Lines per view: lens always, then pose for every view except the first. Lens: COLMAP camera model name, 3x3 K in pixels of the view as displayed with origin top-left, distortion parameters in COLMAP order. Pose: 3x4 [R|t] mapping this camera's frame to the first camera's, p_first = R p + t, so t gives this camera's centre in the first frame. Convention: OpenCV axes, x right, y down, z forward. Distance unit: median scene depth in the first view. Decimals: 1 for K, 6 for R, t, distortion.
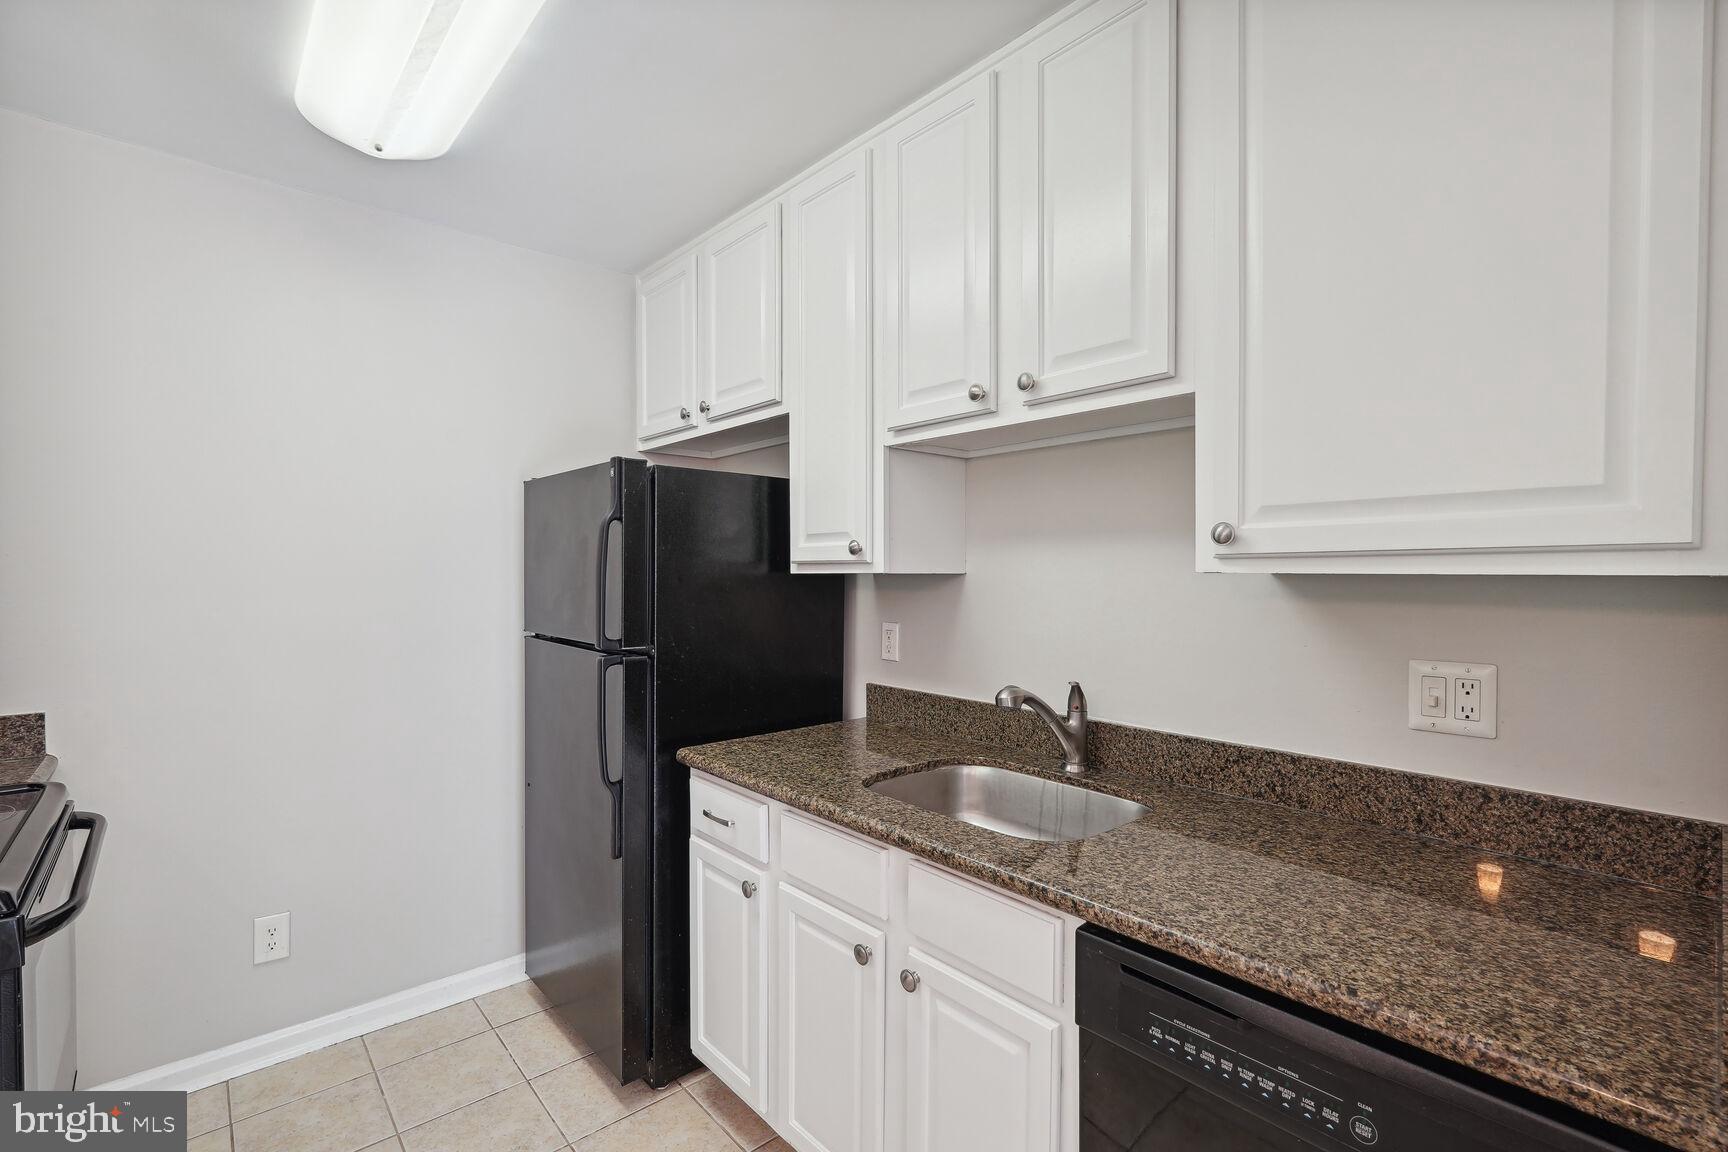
lens RADIAL K [[775.8, 0, 860.7], [0, 775.8, 584.8], [0, 0, 1]] dist [0.000935, 0.000269]
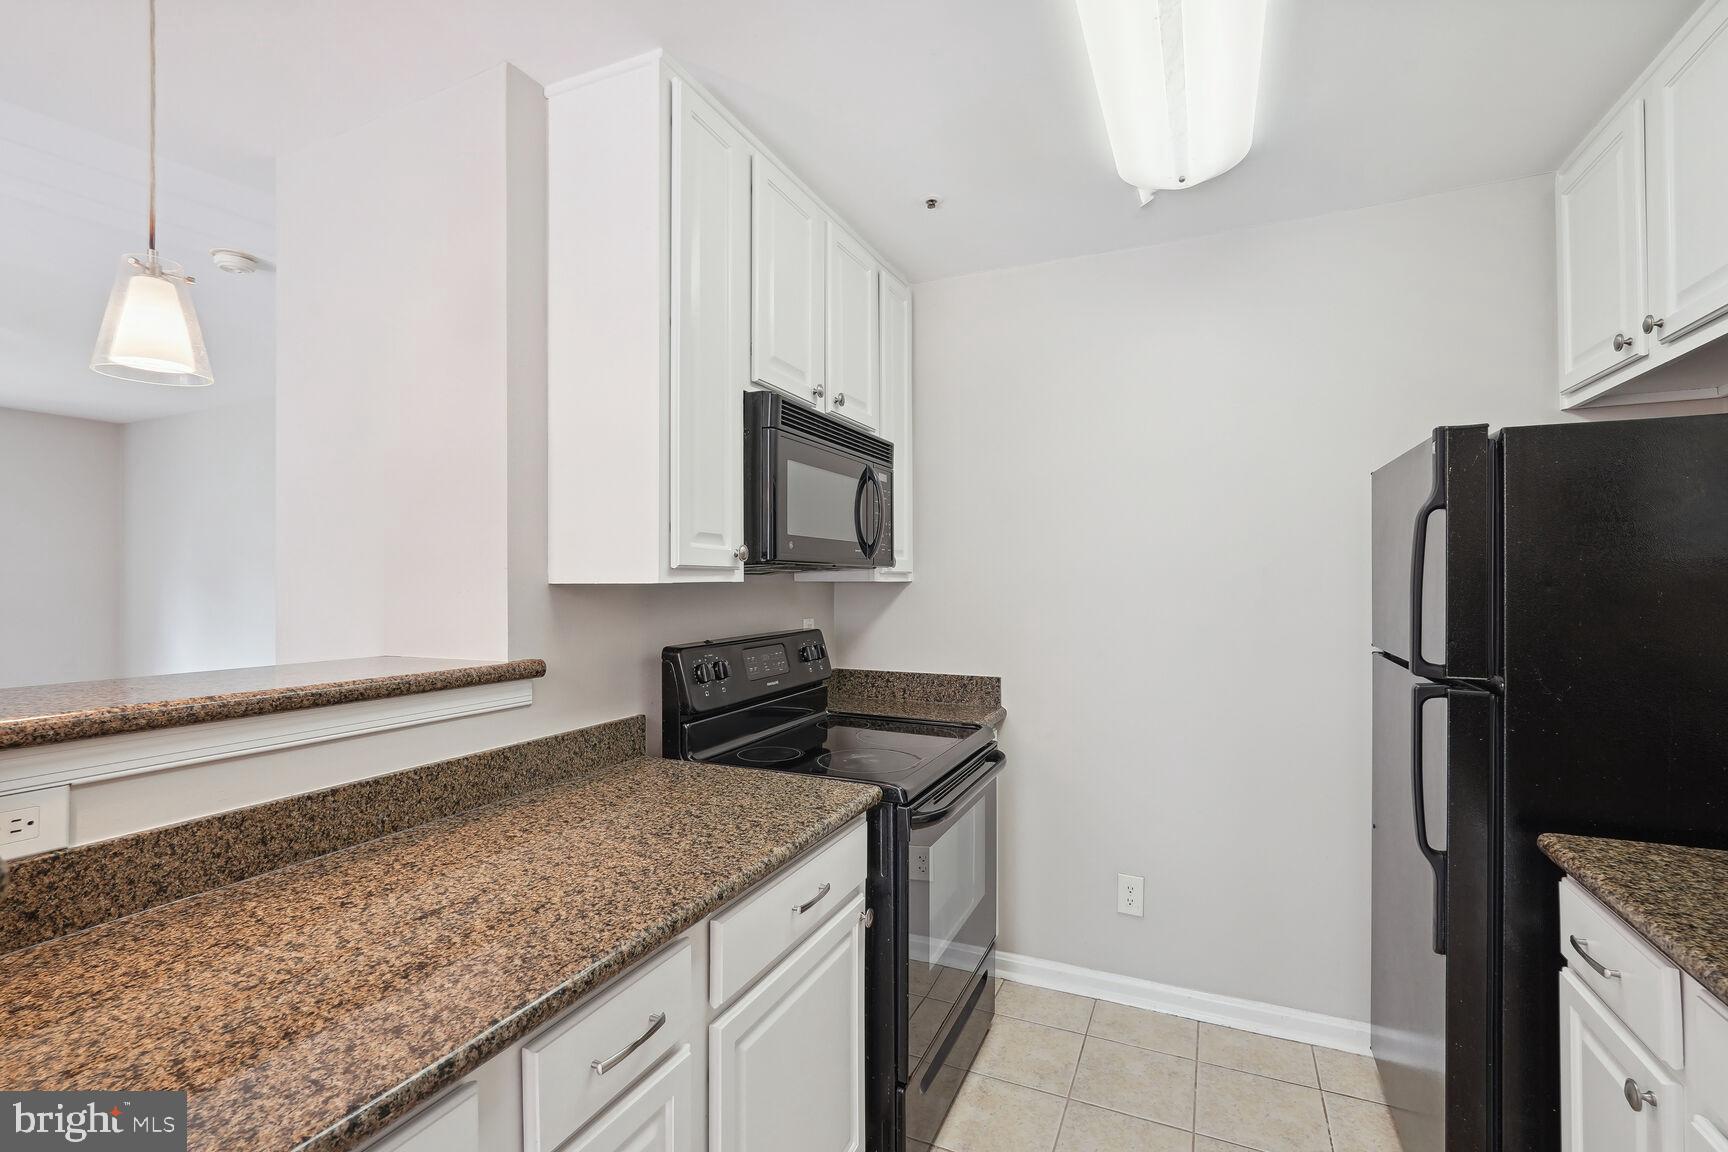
lens RADIAL K [[775.6, 0, 866.4], [0, 775.6, 566.8], [0, 0, 1]] dist [-0.015192, 0.012305]
pose [[0.418665, -0.018509, -0.907952, 0.132147], [-0.010540, 0.999626, -0.025237, -0.000346], [0.908080, 0.020136, 0.418313, 0.153259]]
